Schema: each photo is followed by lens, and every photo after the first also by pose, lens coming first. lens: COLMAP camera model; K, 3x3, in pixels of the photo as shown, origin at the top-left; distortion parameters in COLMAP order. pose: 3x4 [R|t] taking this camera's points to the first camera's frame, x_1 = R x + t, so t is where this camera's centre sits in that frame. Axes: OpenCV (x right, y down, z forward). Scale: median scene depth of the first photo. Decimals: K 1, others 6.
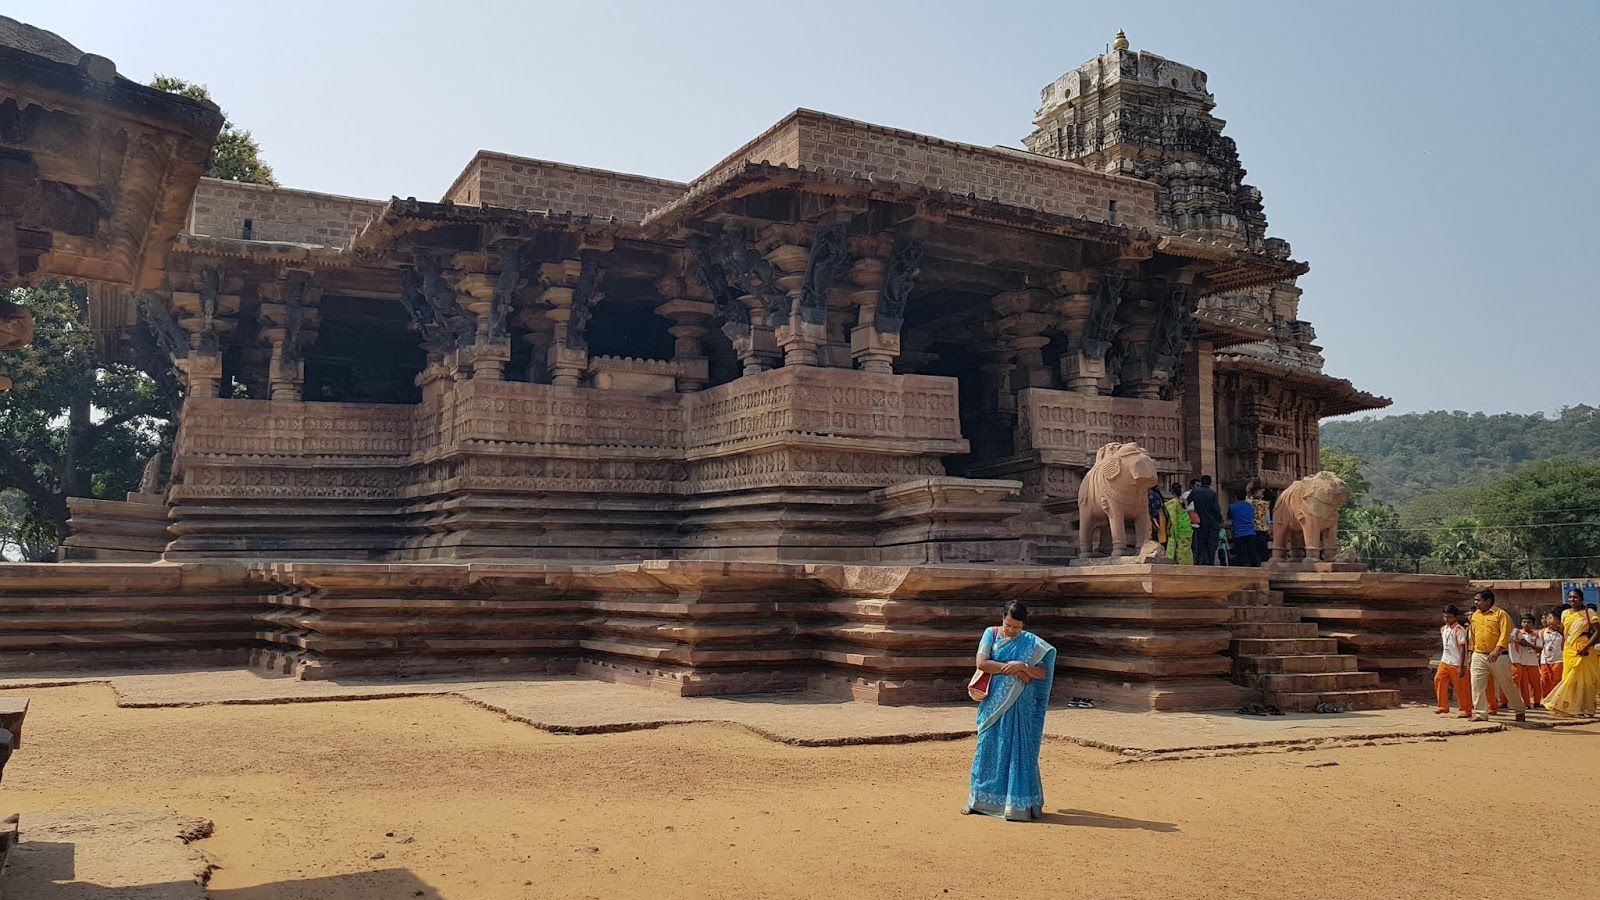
lens RADIAL K [[1334.2, 0, 798.9], [0, 1334.2, 475.5], [0, 0, 1]] dist [-0.012594, -0.004422]
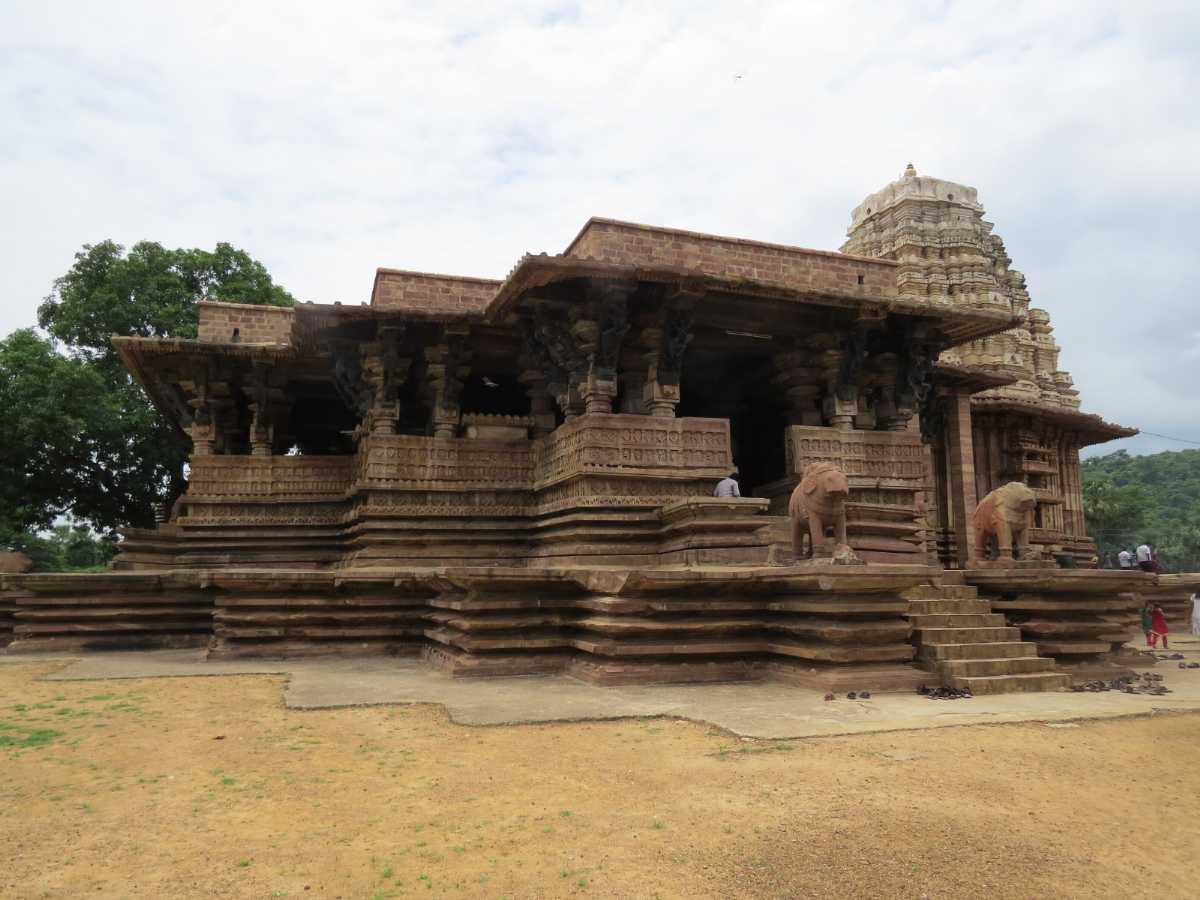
lens RADIAL K [[920.0, 0, 600.0], [0, 920.0, 450.0], [0, 0, 1]] dist [-0.043540, 0.001762]
pose [[0.986503, -0.033423, -0.160299, 0.128900], [0.023280, 0.997630, -0.064742, 0.009350], [0.162083, 0.060137, 0.984943, 0.116960]]
